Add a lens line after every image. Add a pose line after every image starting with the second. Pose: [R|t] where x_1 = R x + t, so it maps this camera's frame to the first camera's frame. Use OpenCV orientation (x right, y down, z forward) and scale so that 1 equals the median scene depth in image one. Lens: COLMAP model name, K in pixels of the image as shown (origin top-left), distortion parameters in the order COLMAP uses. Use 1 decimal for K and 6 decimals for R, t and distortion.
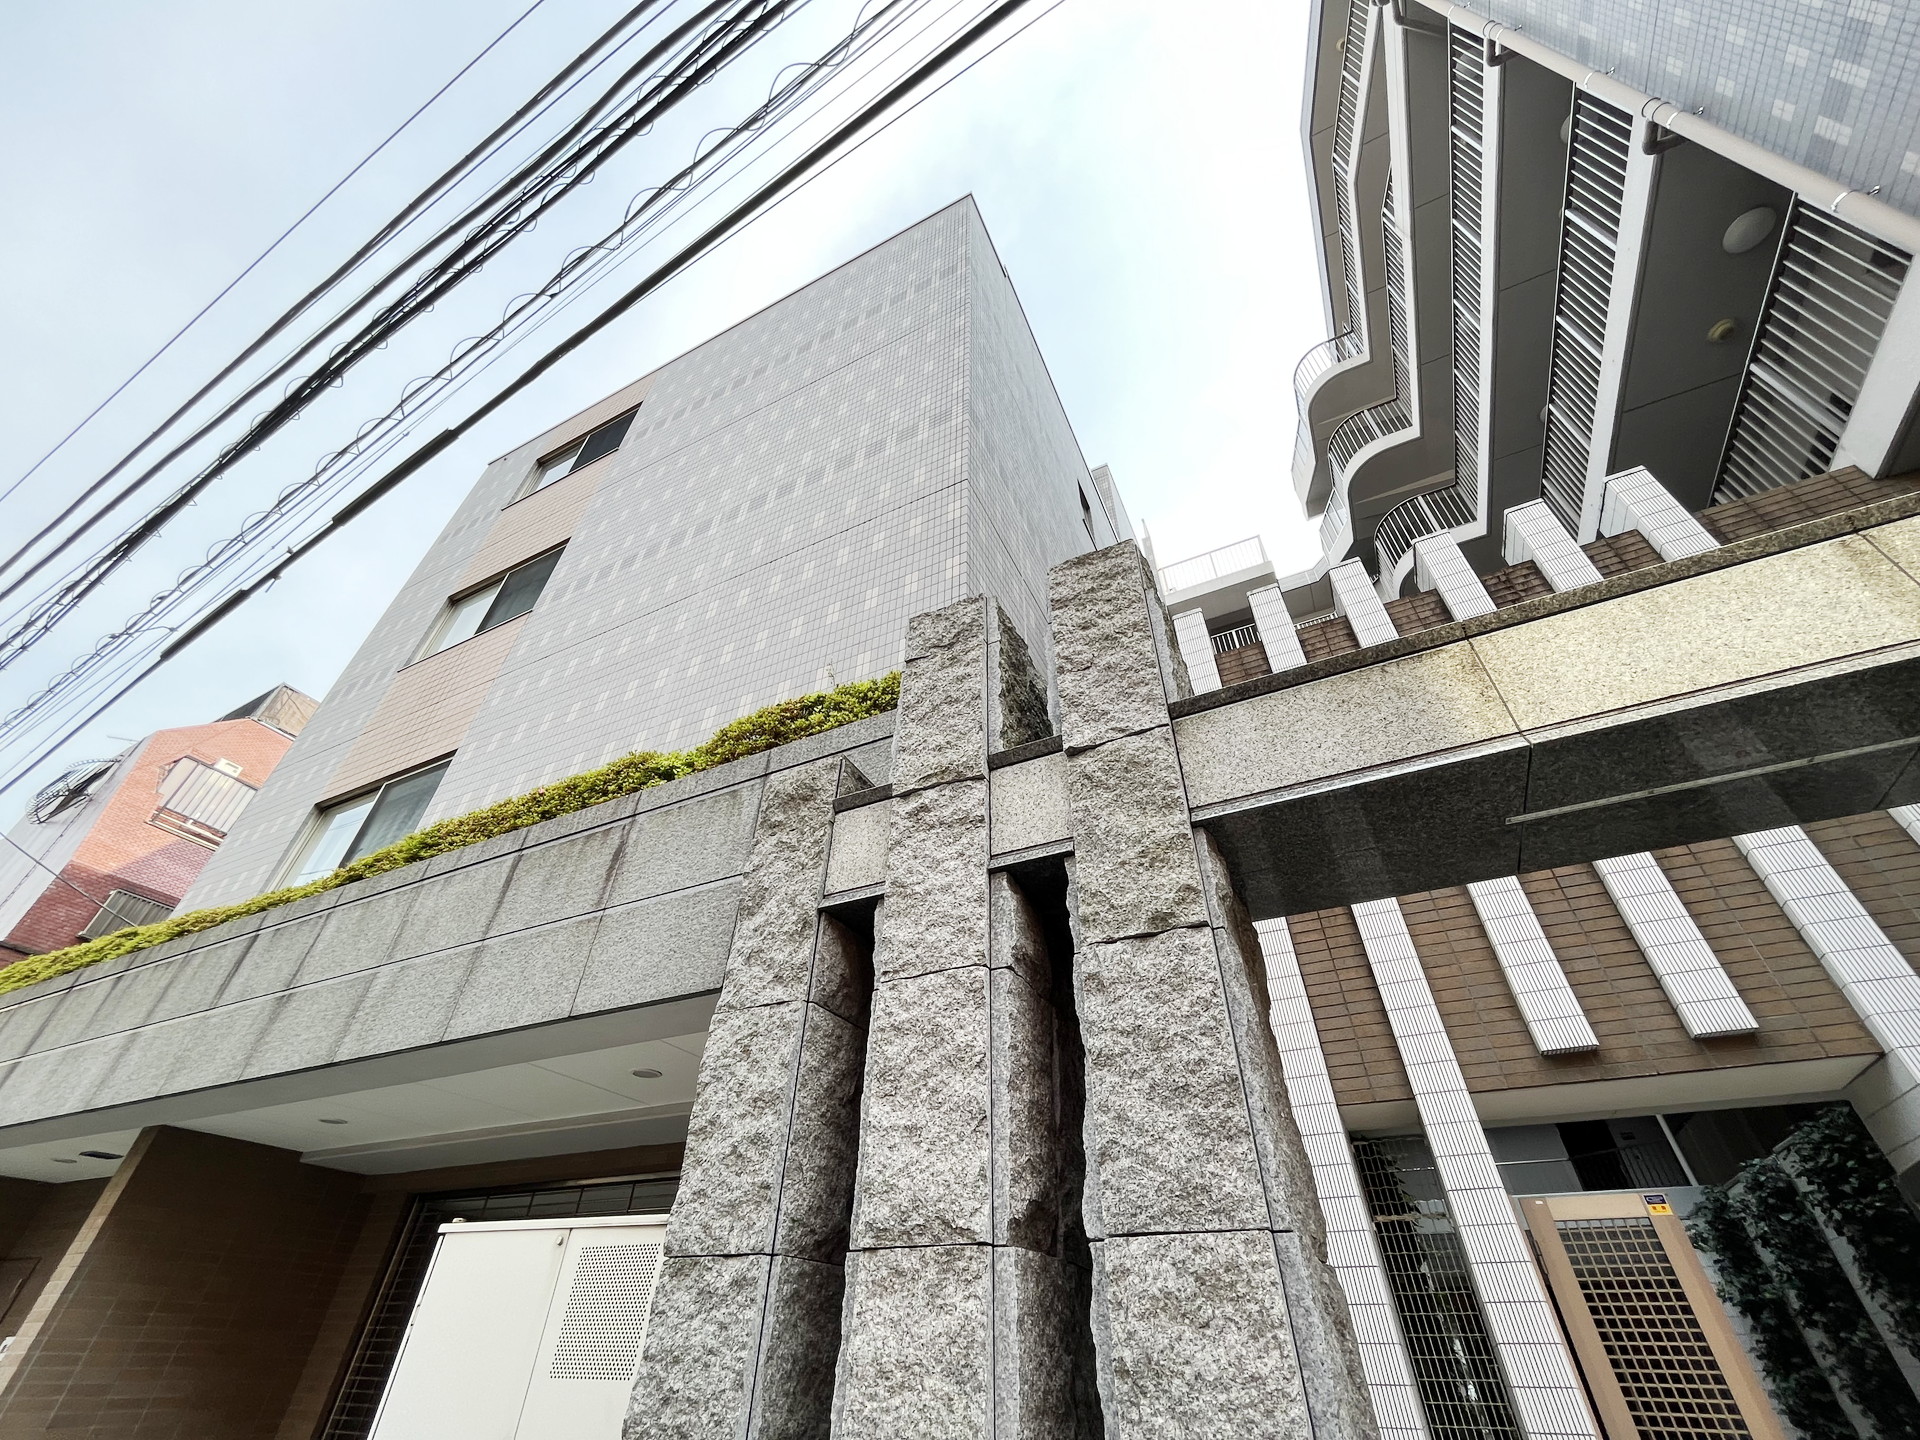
lens RADIAL K [[784.6, 0, 962.2], [0, 784.6, 715.8], [0, 0, 1]] dist [0.000852, 0.000183]
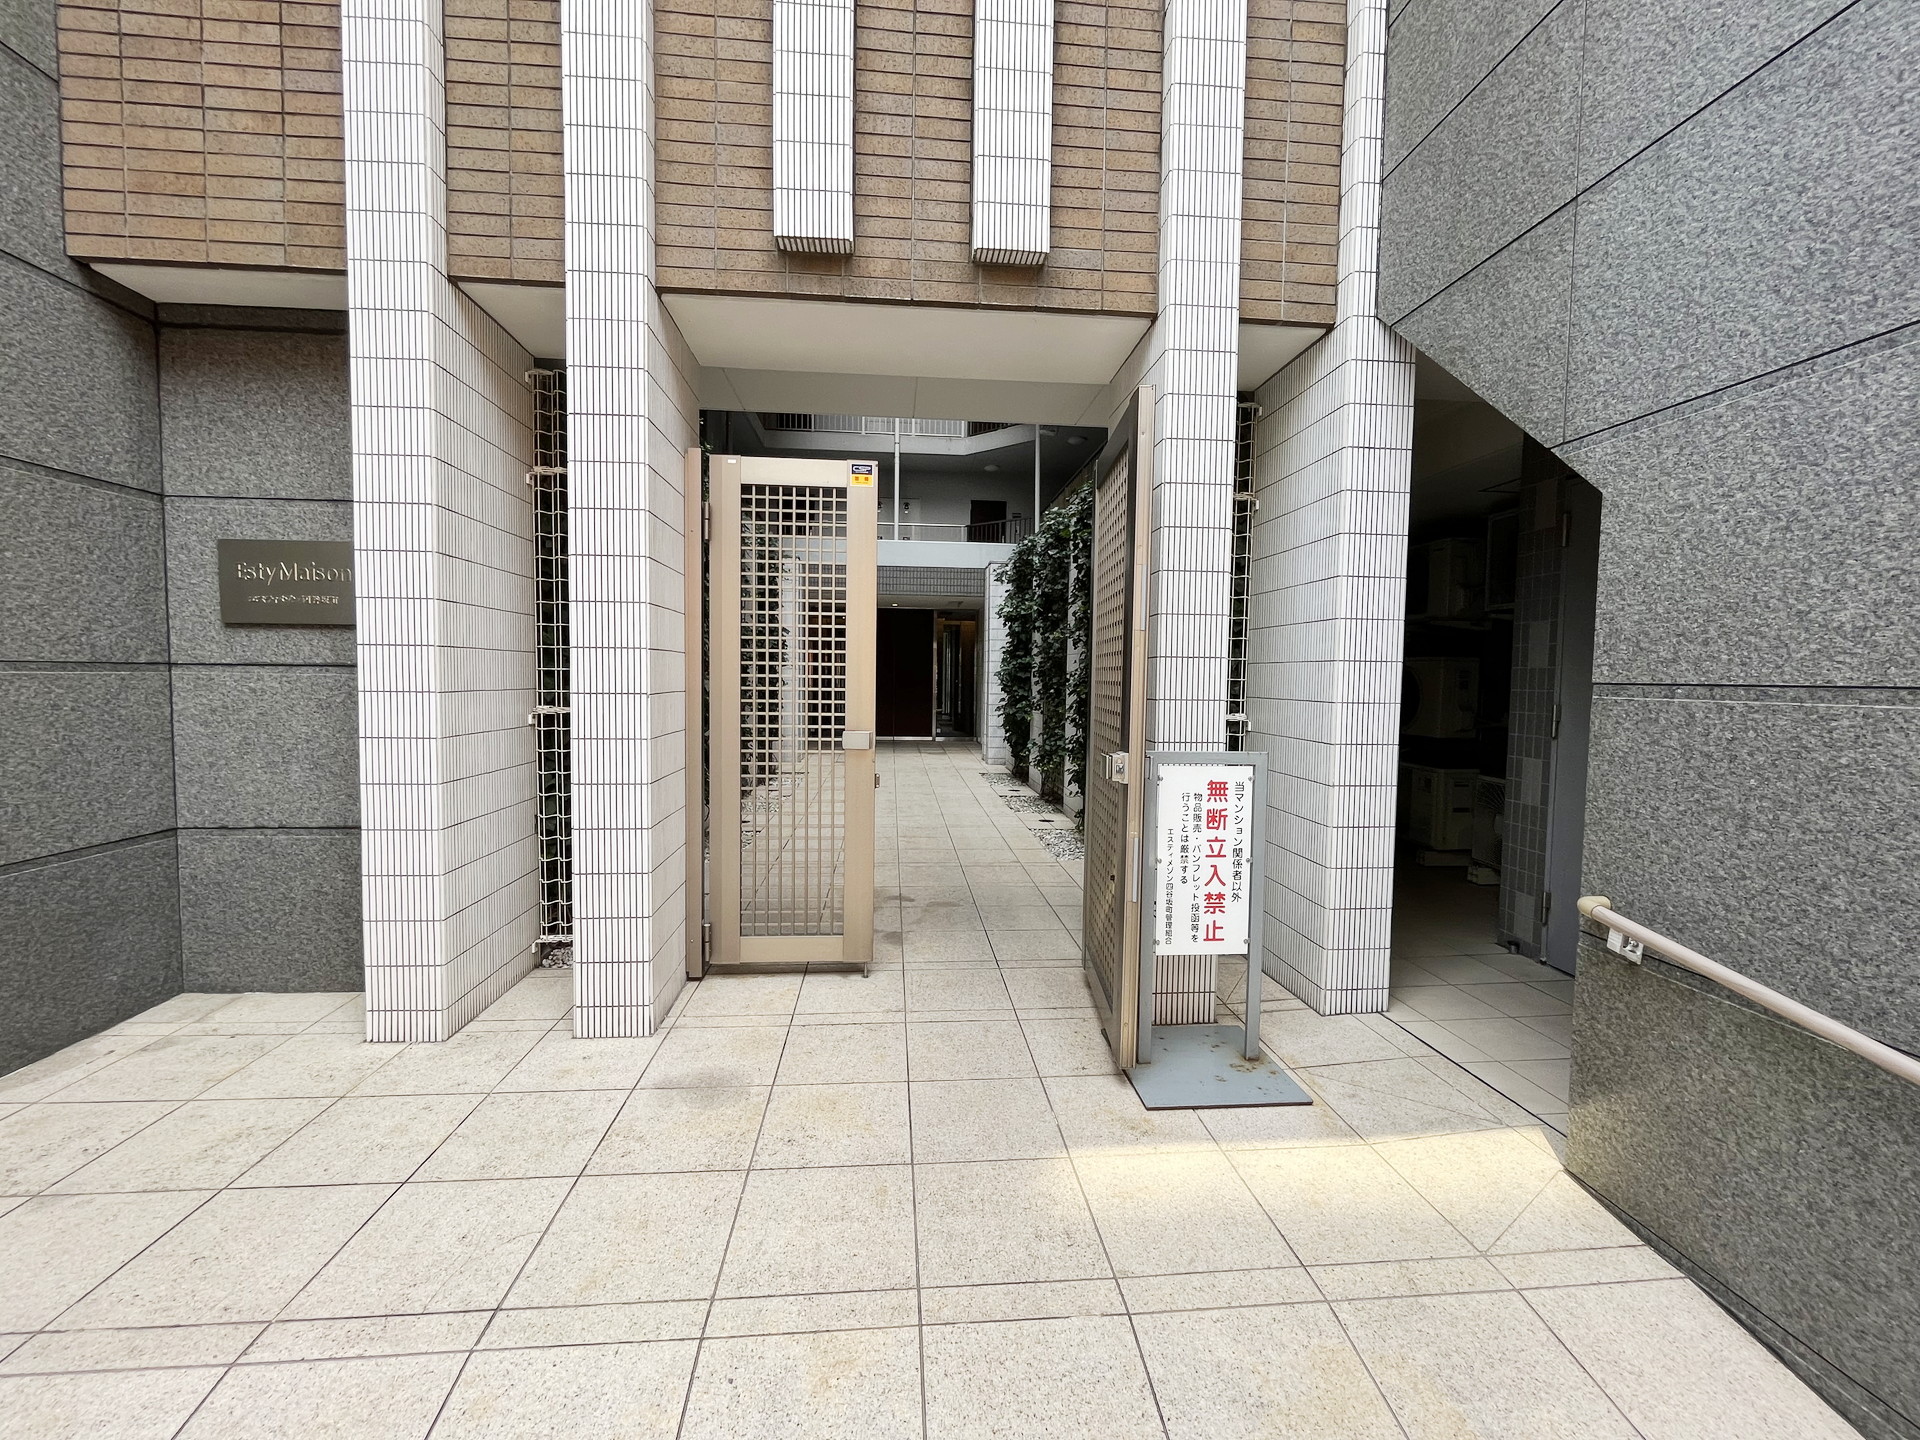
lens RADIAL K [[823.3, 0, 950.1], [0, 823.3, 715.5], [0, 0, 1]] dist [-0.001747, -0.000098]
pose [[0.855834, -0.025930, 0.516601, 0.910849], [-0.335009, 0.733174, 0.591798, 0.485526], [-0.394104, -0.679546, 0.618789, 0.505152]]
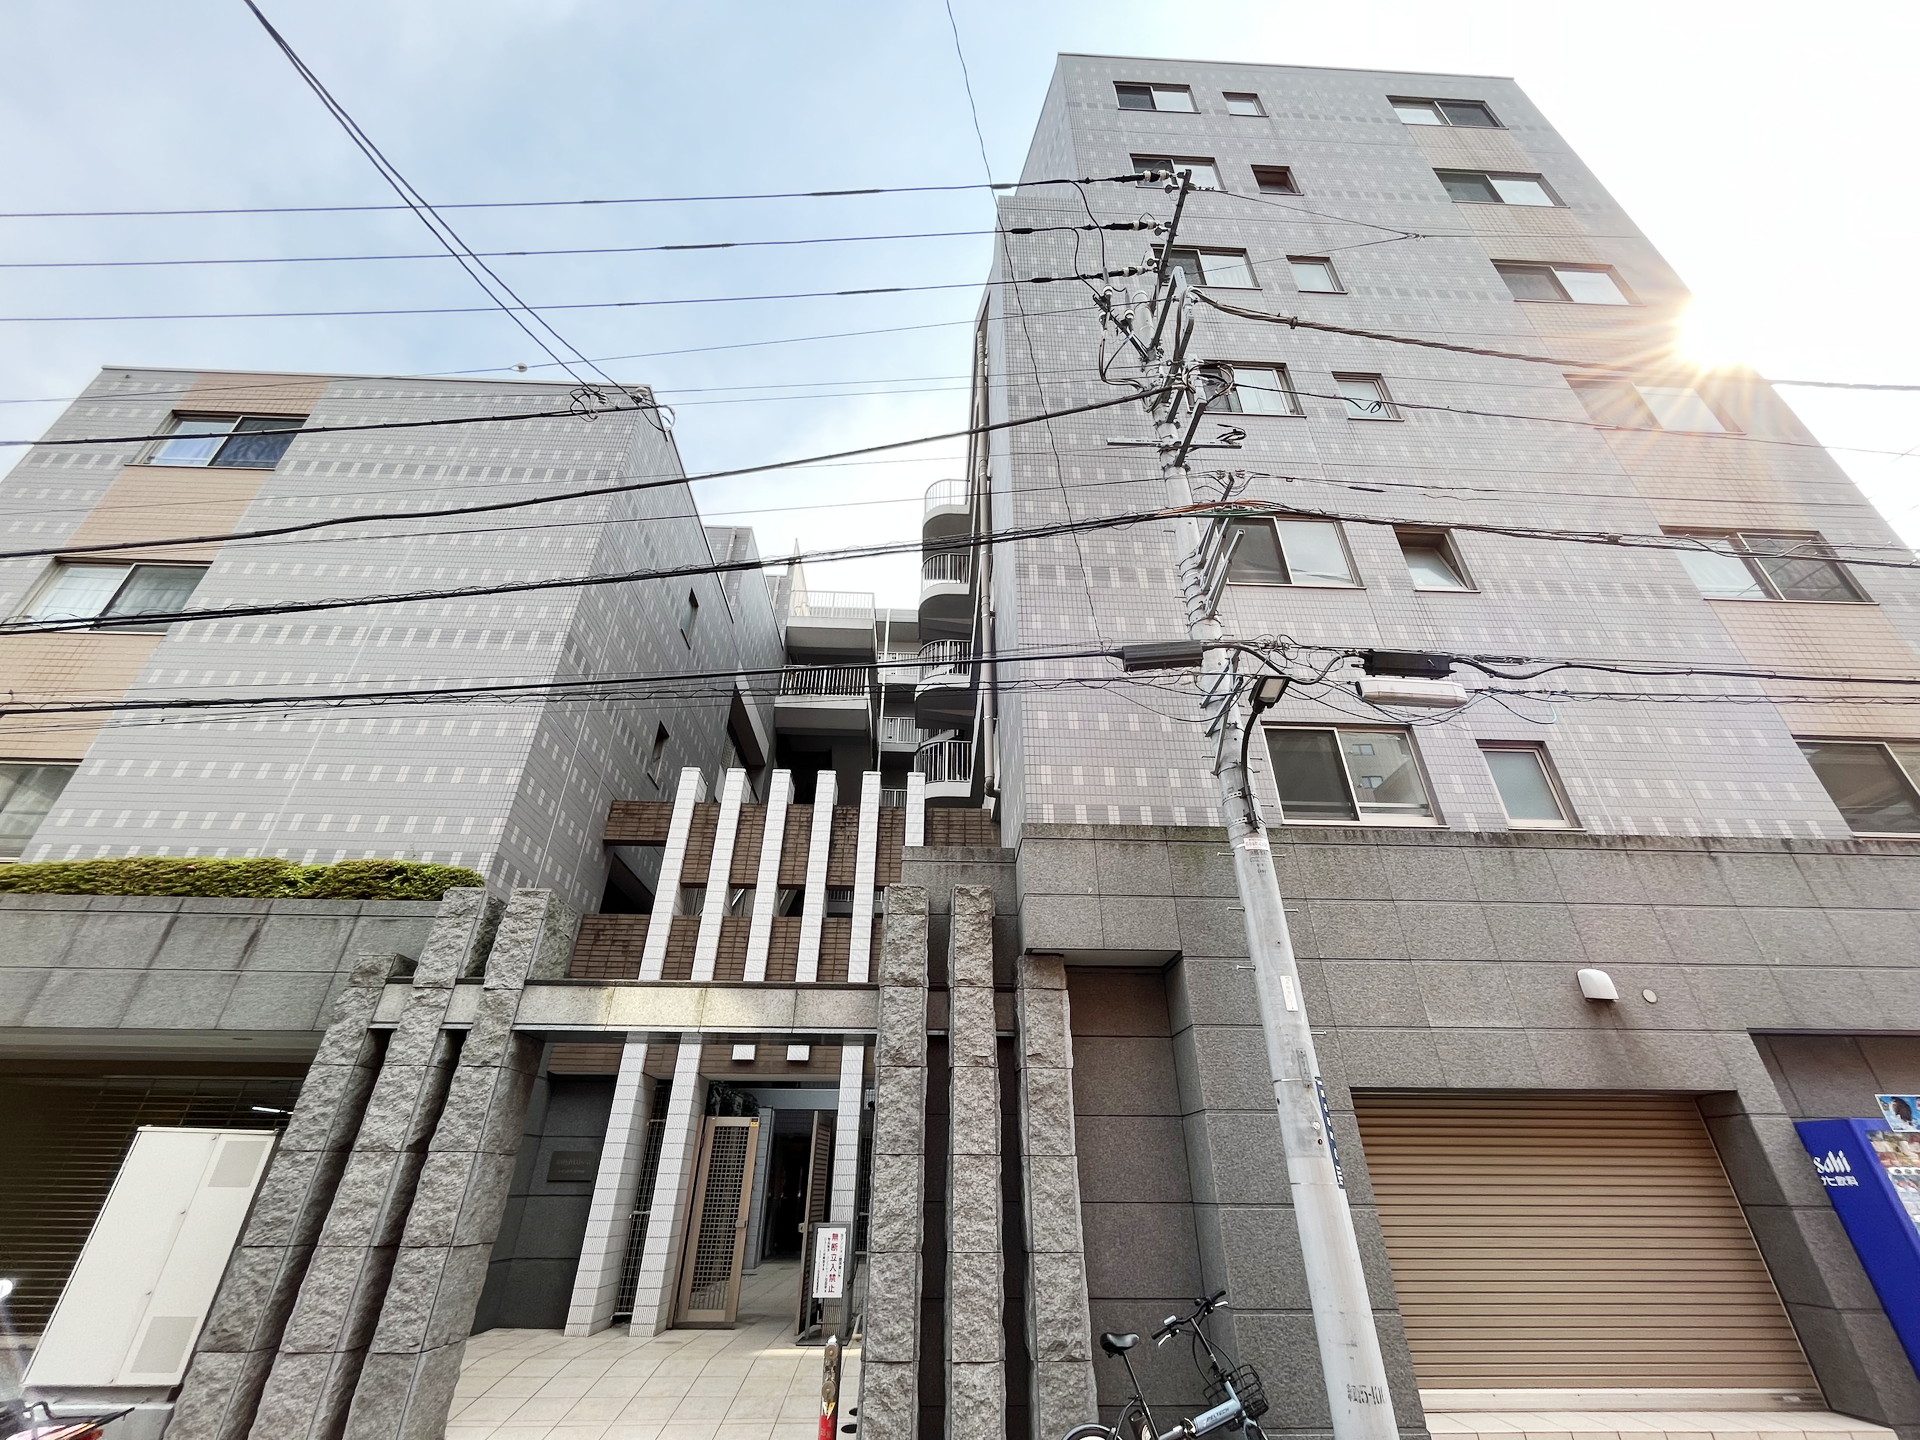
lens RADIAL K [[784.6, 0, 955.4], [0, 784.6, 721.7], [0, 0, 1]] dist [0.000852, 0.000183]
pose [[0.882519, 0.236094, 0.406718, 0.259986], [-0.297986, 0.949807, 0.095238, -1.674084], [-0.363818, -0.205246, 0.908576, -2.032423]]
